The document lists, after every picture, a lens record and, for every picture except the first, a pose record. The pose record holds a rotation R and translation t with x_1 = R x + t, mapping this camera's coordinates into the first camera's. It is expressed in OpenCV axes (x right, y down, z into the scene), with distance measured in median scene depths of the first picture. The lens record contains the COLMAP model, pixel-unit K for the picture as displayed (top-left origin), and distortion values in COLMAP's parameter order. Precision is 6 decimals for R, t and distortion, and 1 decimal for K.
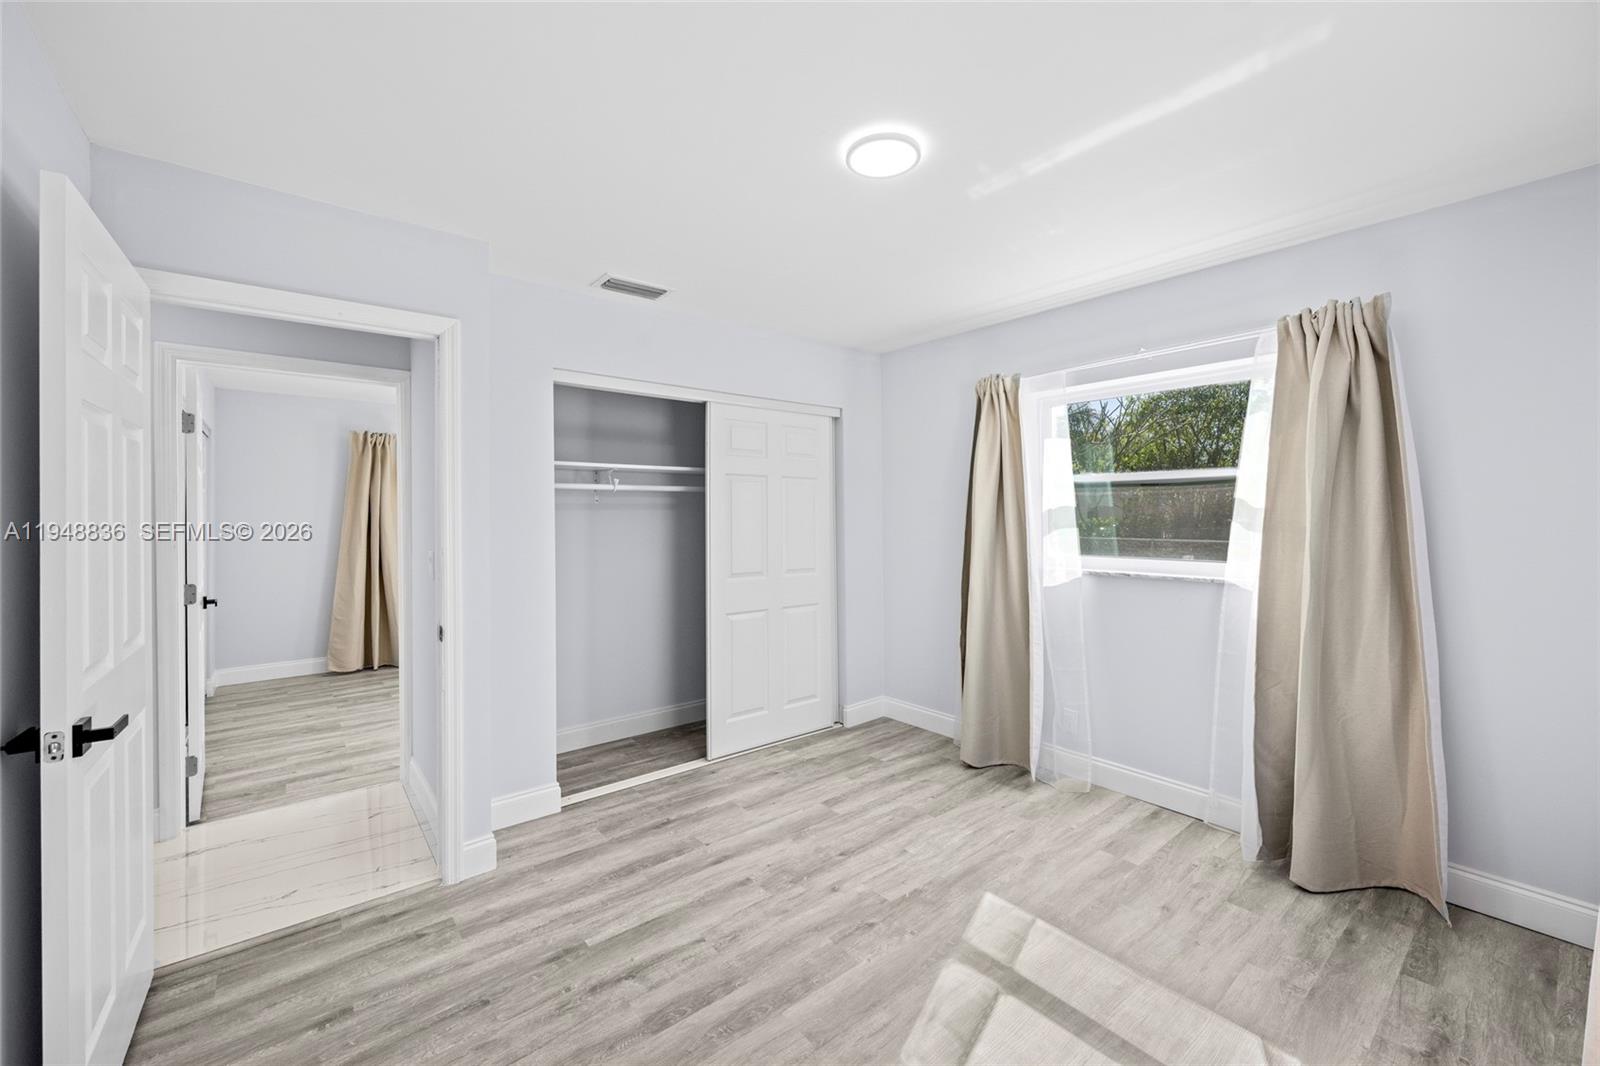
lens RADIAL K [[652.7, 0, 786.4], [0, 652.7, 514.7], [0, 0, 1]] dist [-0.000497, -0.000074]
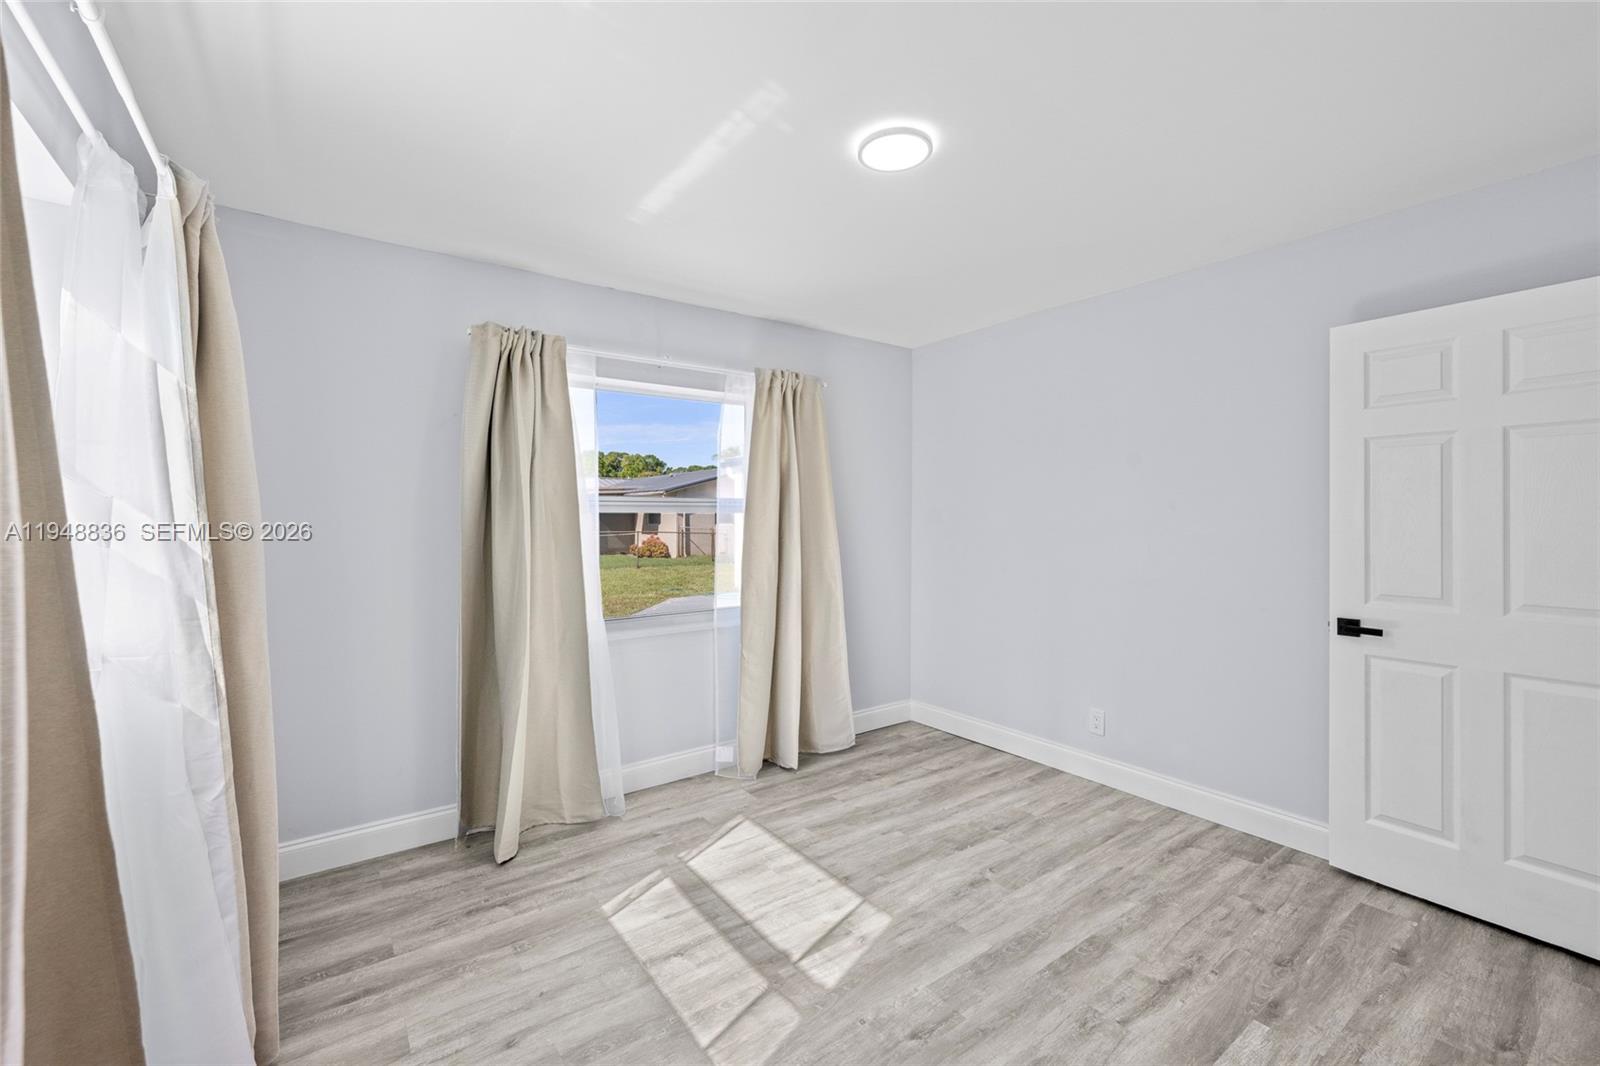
lens RADIAL K [[652.7, 0, 786.4], [0, 652.7, 514.7], [0, 0, 1]] dist [-0.000497, -0.000074]
pose [[-0.998597, 0.008323, 0.052288, 0.209132], [0.008277, 0.999965, -0.001086, 0.009135], [-0.052295, -0.000652, -0.998631, 1.581877]]
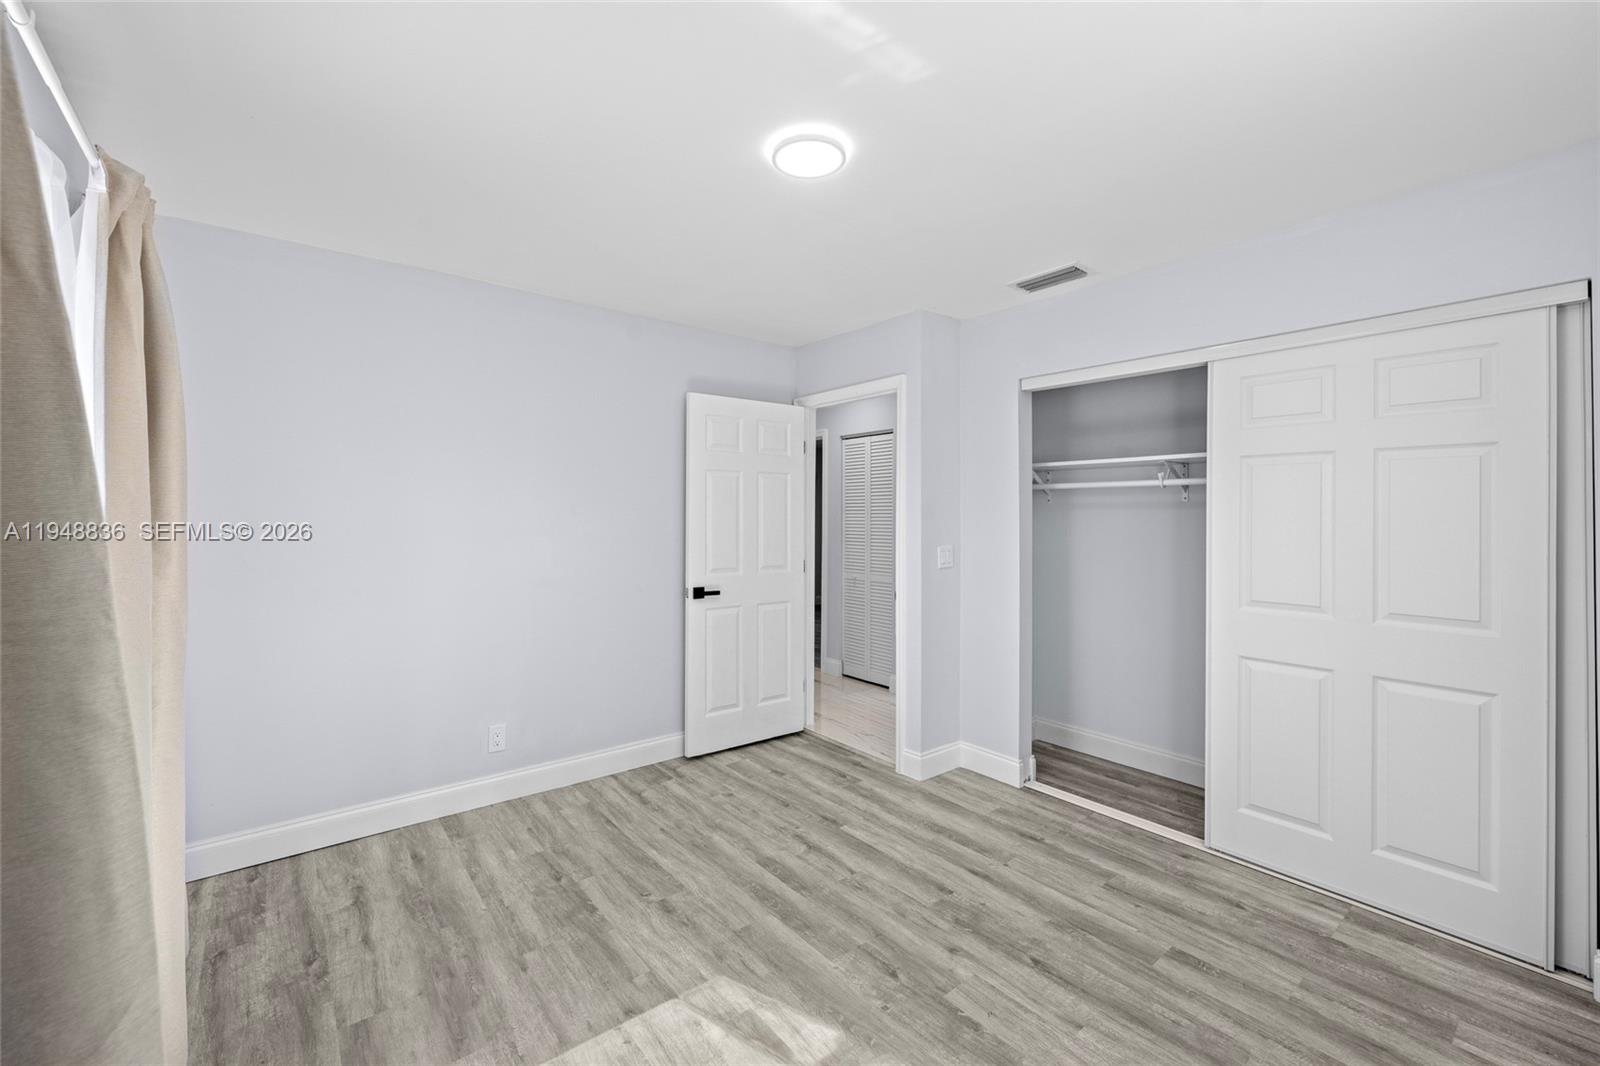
lens RADIAL K [[652.7, 0, 786.4], [0, 652.7, 514.7], [0, 0, 1]] dist [-0.000497, -0.000074]
pose [[-0.014064, 0.003142, -0.999896, 0.903518], [-0.005555, 0.999979, 0.003221, 0.000701], [0.999886, 0.005600, -0.014046, 0.766704]]
